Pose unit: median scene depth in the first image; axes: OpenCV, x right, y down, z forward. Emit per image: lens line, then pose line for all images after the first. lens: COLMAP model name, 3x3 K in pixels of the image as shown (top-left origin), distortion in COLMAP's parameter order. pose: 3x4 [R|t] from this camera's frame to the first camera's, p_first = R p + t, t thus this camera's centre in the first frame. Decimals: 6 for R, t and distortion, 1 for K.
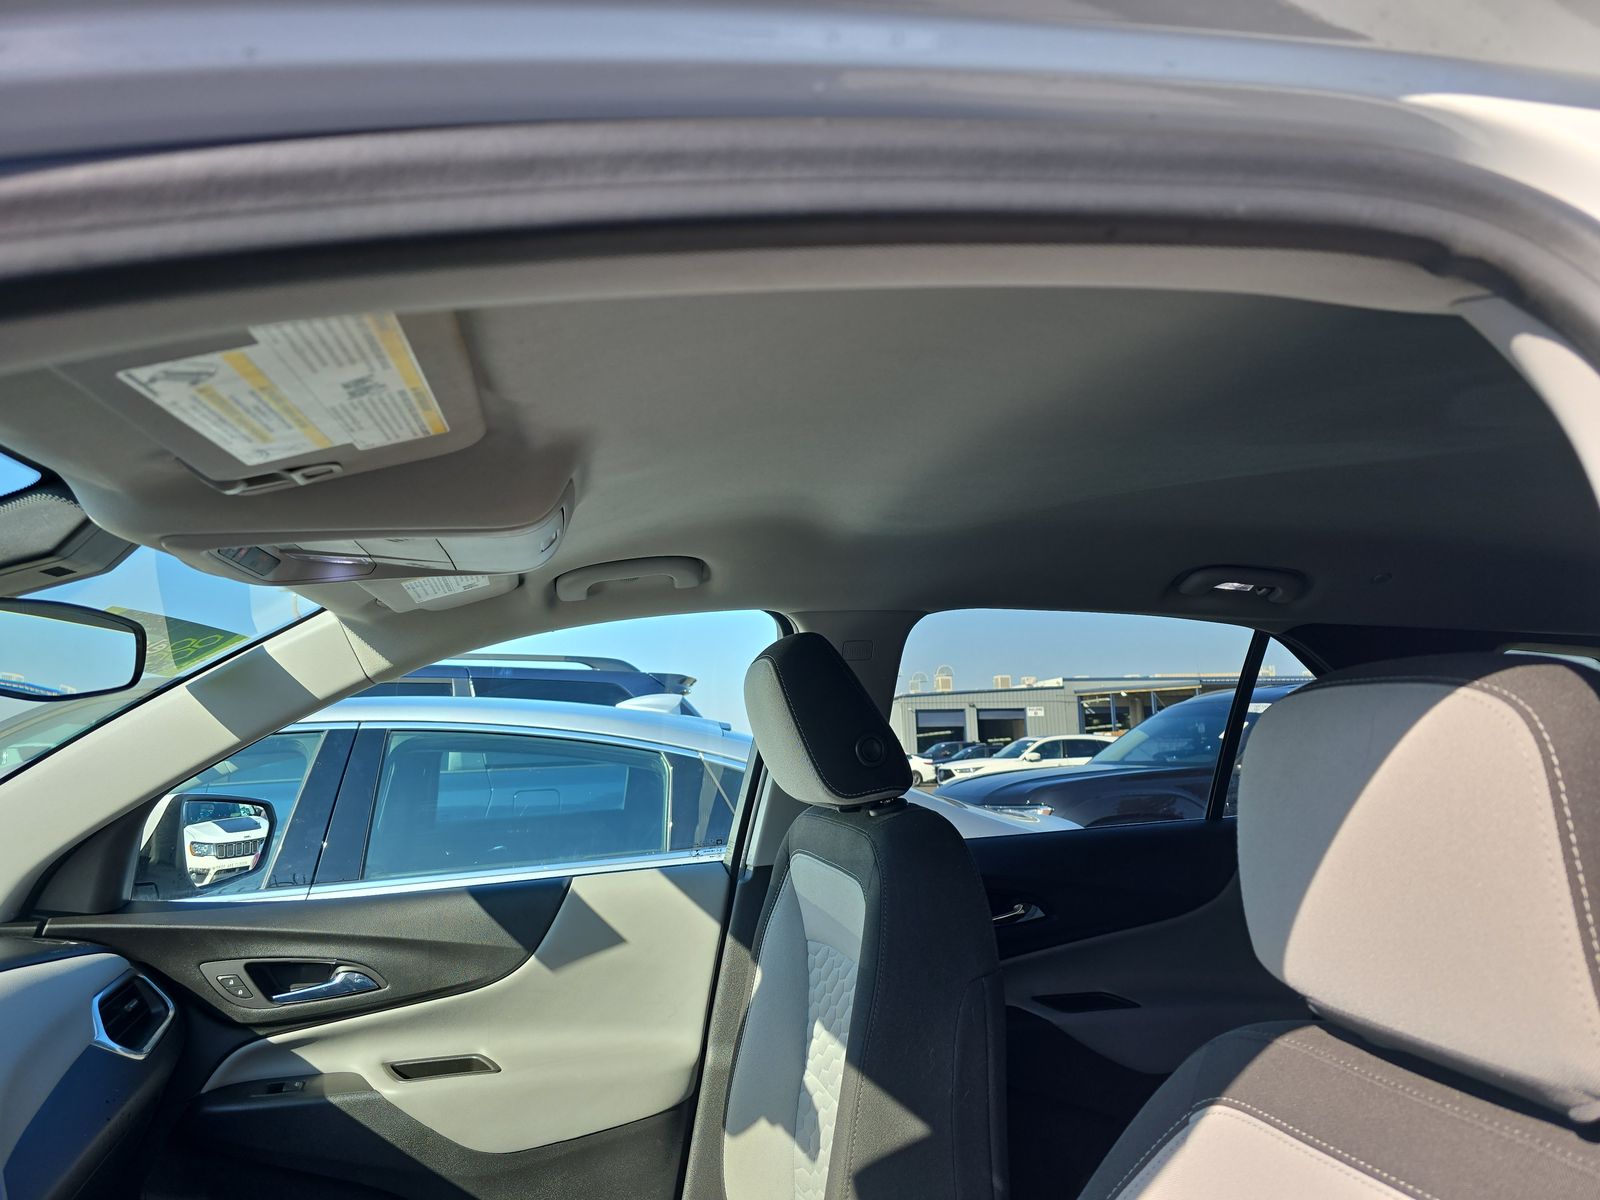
lens RADIAL K [[1068.7, 0, 803.2], [0, 1068.7, 596.5], [0, 0, 1]] dist [0.062126, -0.053046]
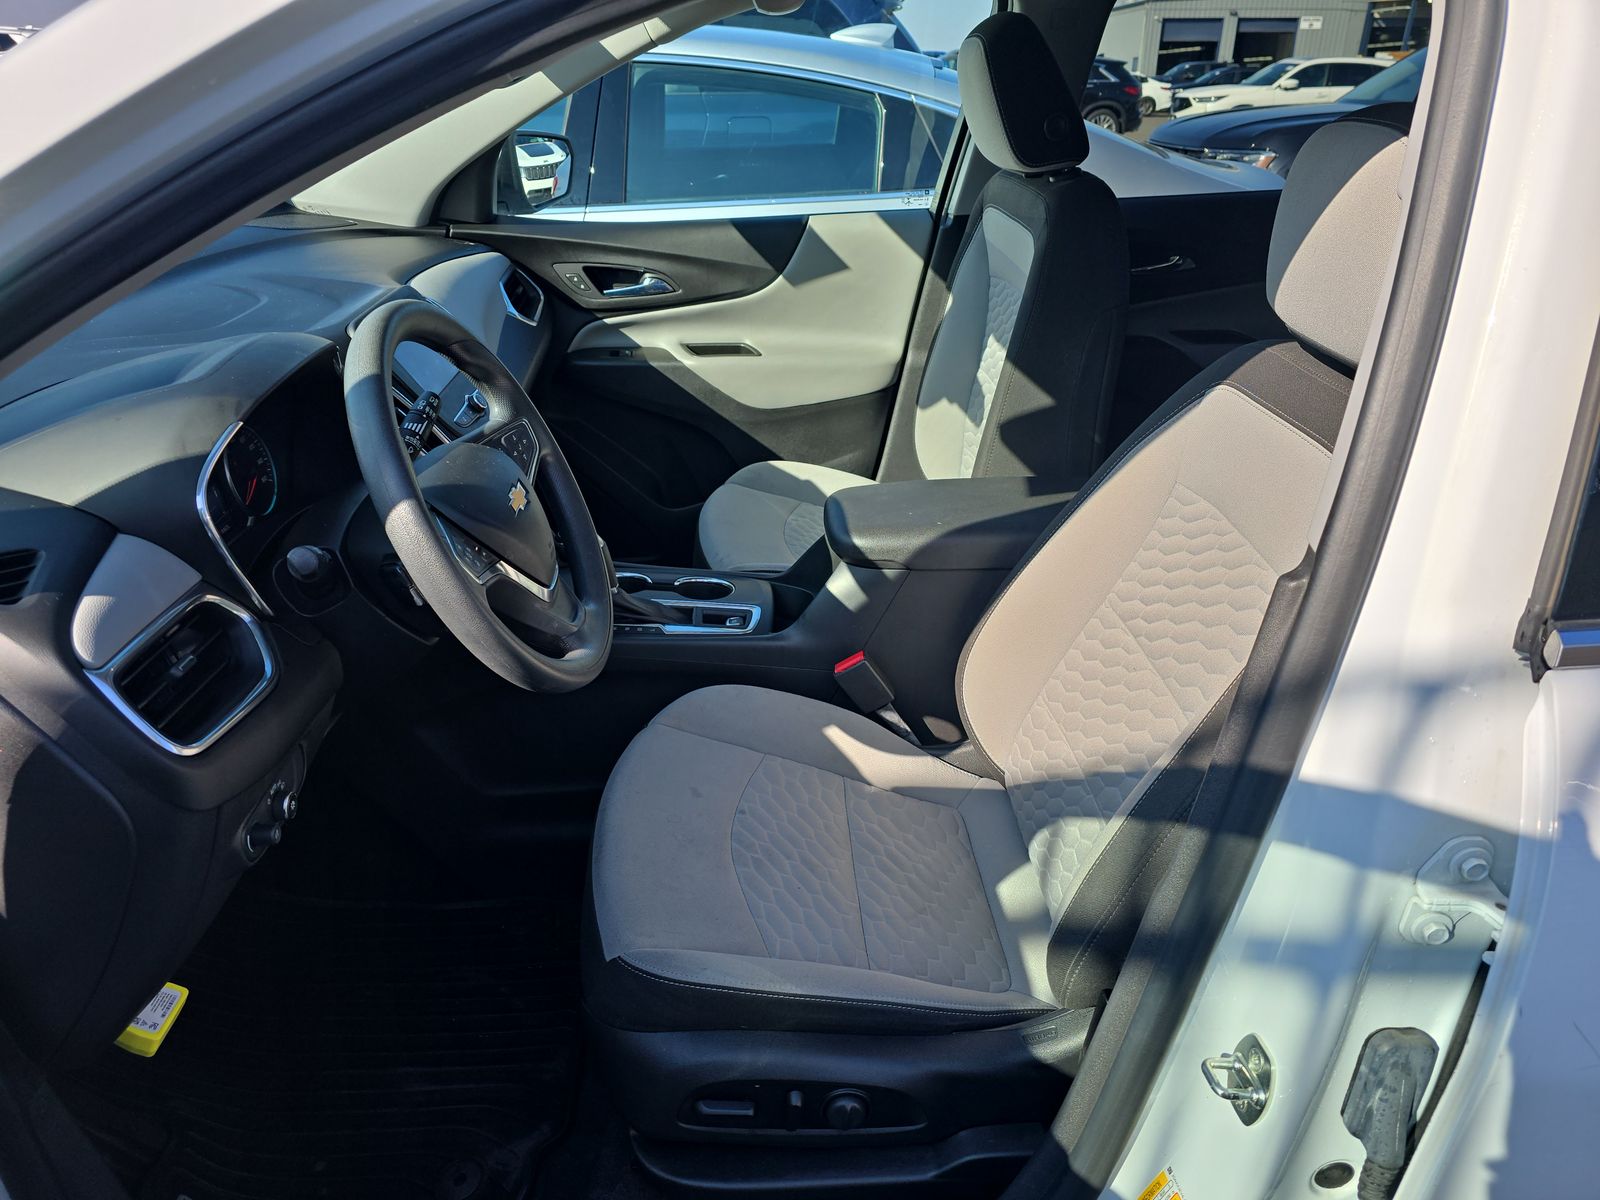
lens RADIAL K [[1068.7, 0, 803.2], [0, 1068.7, 596.5], [0, 0, 1]] dist [0.062126, -0.053046]
pose [[0.983287, 0.103547, -0.149751, 0.014751], [-0.000807, 0.824991, 0.565146, -0.087393], [0.182062, -0.555579, 0.811286, -0.284234]]
